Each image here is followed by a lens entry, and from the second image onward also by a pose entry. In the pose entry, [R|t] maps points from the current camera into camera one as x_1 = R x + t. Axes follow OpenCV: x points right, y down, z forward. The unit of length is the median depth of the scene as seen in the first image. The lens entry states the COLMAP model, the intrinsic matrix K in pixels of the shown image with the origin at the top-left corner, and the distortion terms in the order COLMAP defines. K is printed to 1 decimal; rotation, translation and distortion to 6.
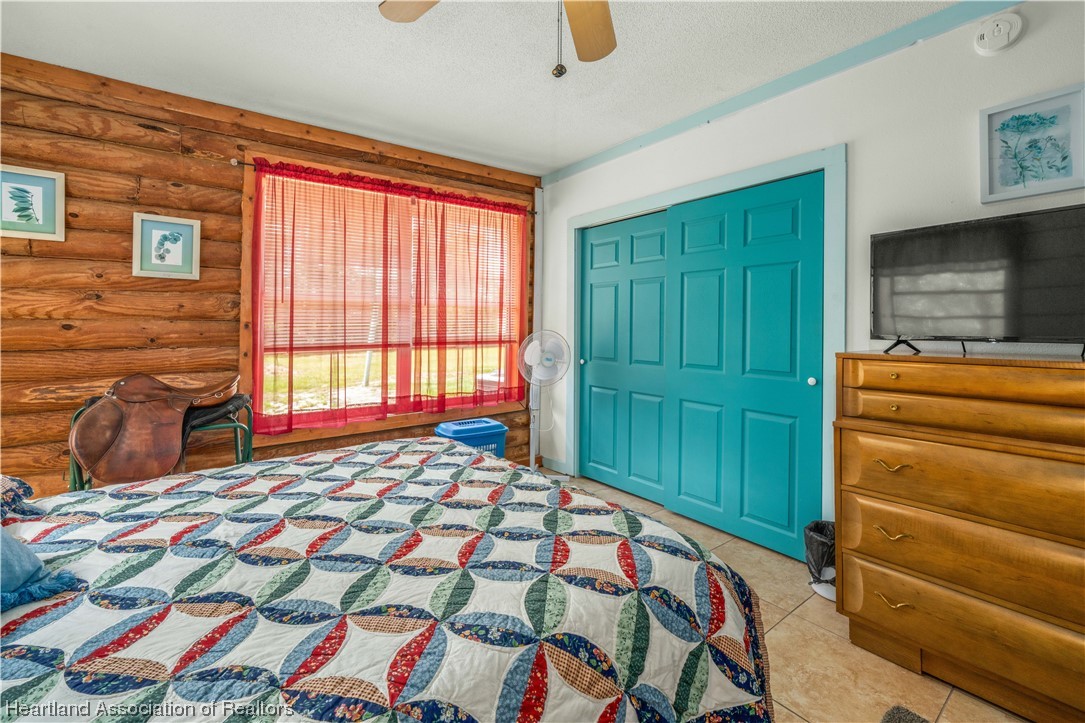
lens RADIAL K [[458.6, 0, 529.7], [0, 458.6, 324.2], [0, 0, 1]] dist [0.001426, -0.001499]
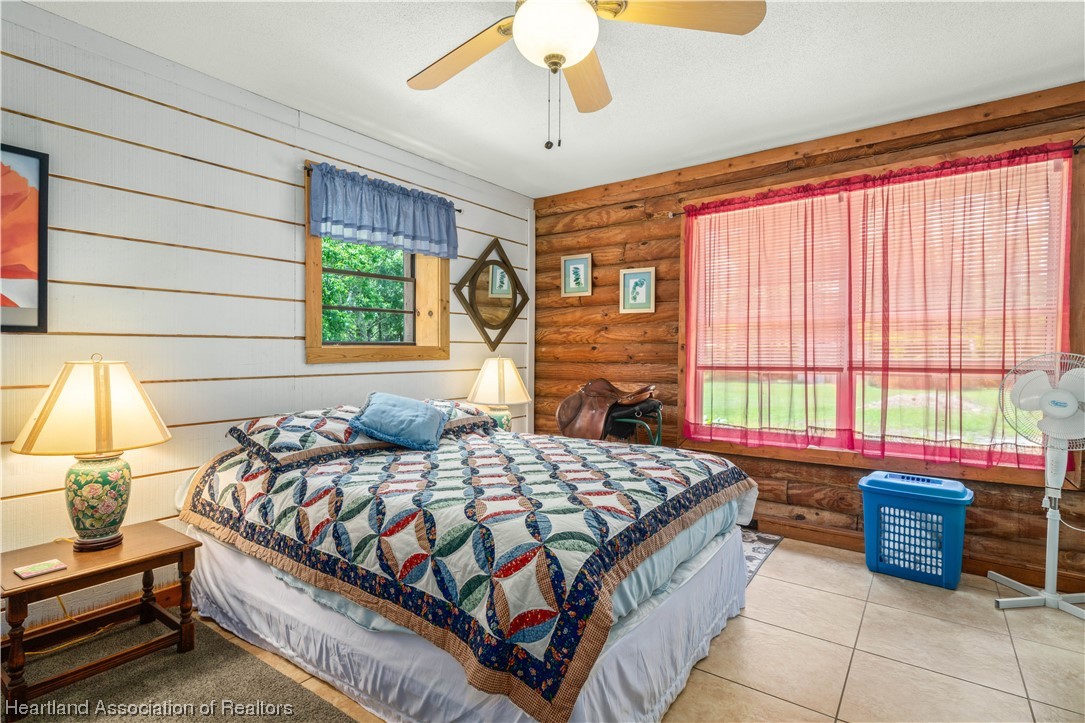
lens RADIAL K [[537.6, 0, 542.5], [0, 537.6, 358.2], [0, 0, 1]] dist [0.001820, 0.000189]
pose [[0.302671, 0.014633, -0.952983, 0.671279], [0.003278, 0.999860, 0.016394, 0.007966], [0.953090, -0.008086, 0.302580, 0.235138]]
